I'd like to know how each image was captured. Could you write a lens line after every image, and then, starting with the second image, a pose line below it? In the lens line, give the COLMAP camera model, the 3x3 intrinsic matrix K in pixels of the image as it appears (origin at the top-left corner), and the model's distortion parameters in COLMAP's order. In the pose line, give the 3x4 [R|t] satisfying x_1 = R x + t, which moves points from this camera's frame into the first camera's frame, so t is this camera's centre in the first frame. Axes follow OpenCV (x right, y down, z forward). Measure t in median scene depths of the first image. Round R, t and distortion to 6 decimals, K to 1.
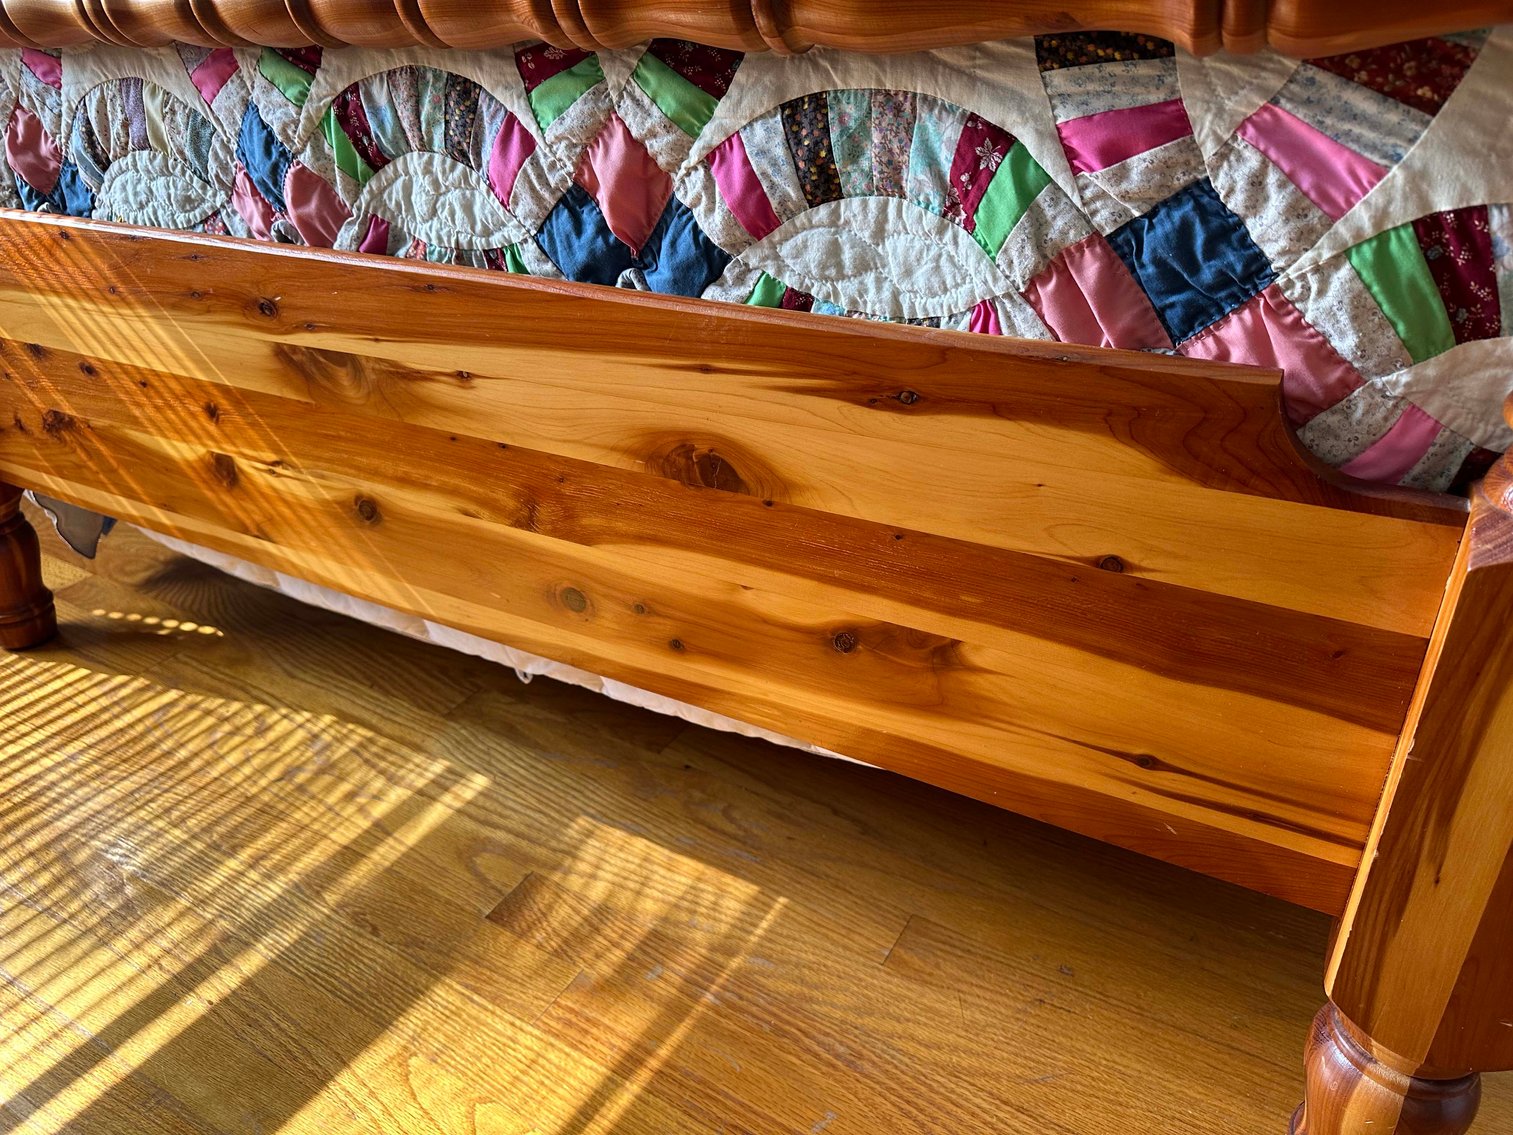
lens RADIAL K [[1093.0, 0, 750.6], [0, 1093.0, 557.7], [0, 0, 1]] dist [0.075908, -0.112805]
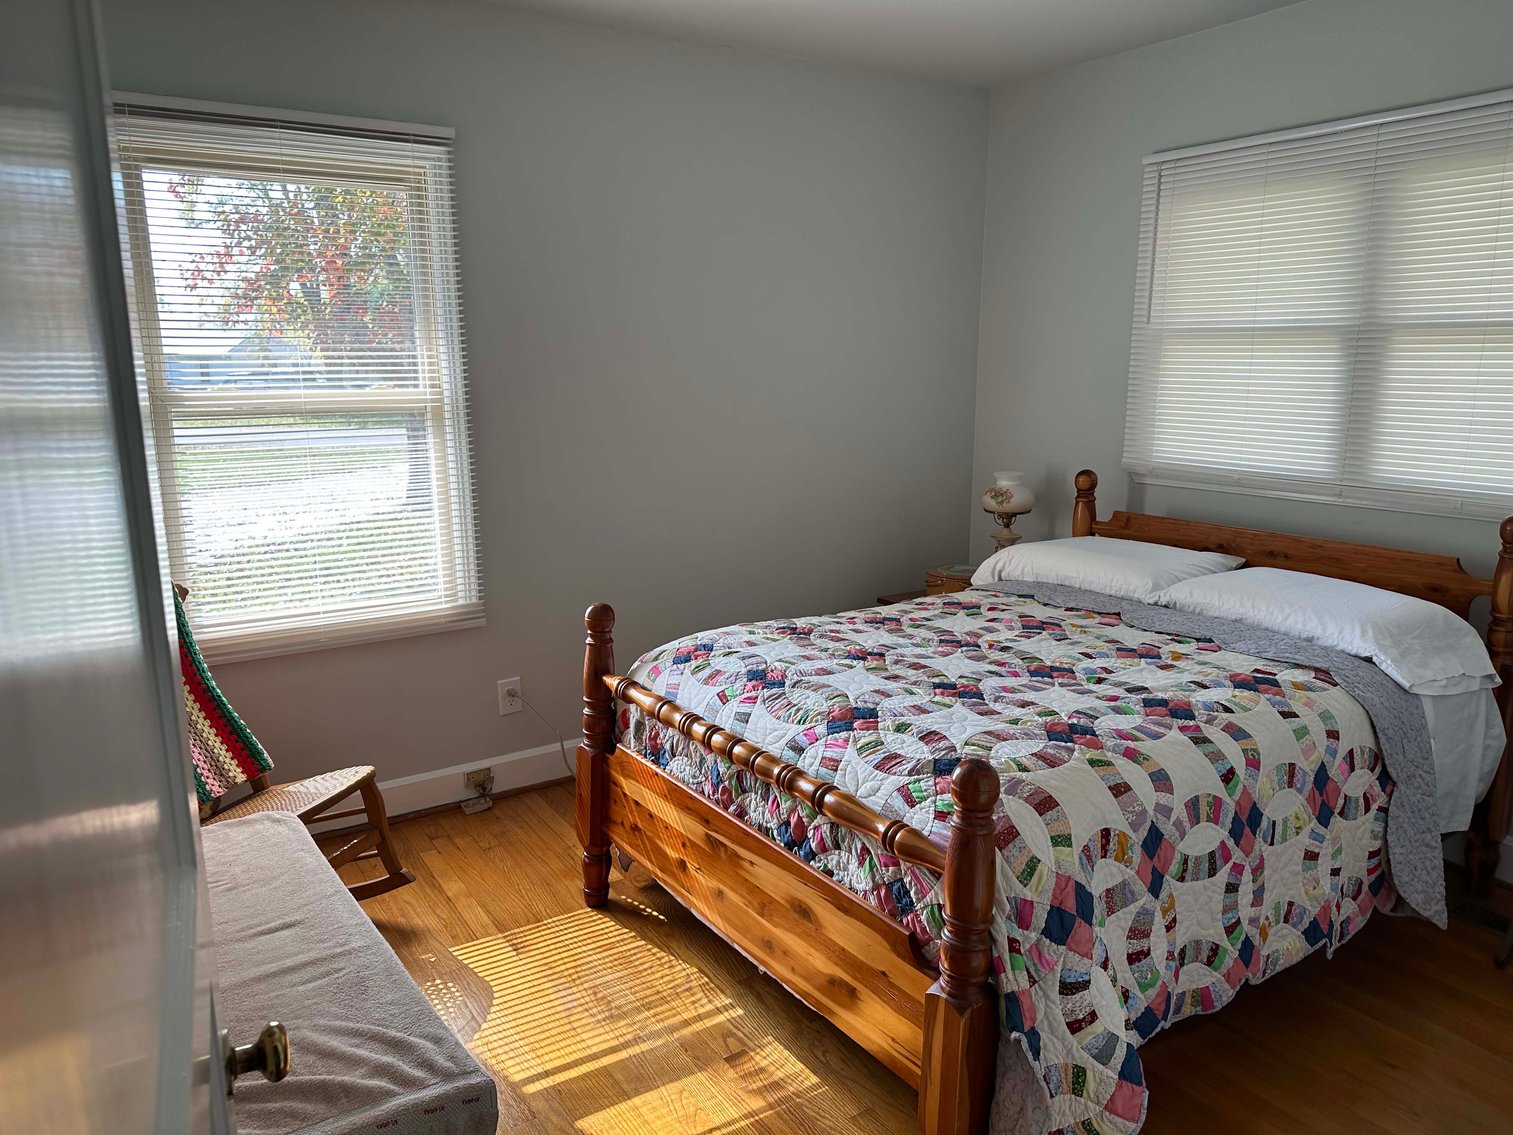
lens RADIAL K [[1090.5, 0, 767.9], [0, 1090.5, 557.3], [0, 0, 1]] dist [0.140485, -0.267182]
pose [[0.904462, 0.121496, -0.408886, 0.980953], [-0.237598, 0.939598, -0.246378, -0.219857], [0.354255, 0.319990, 0.878698, -2.080208]]
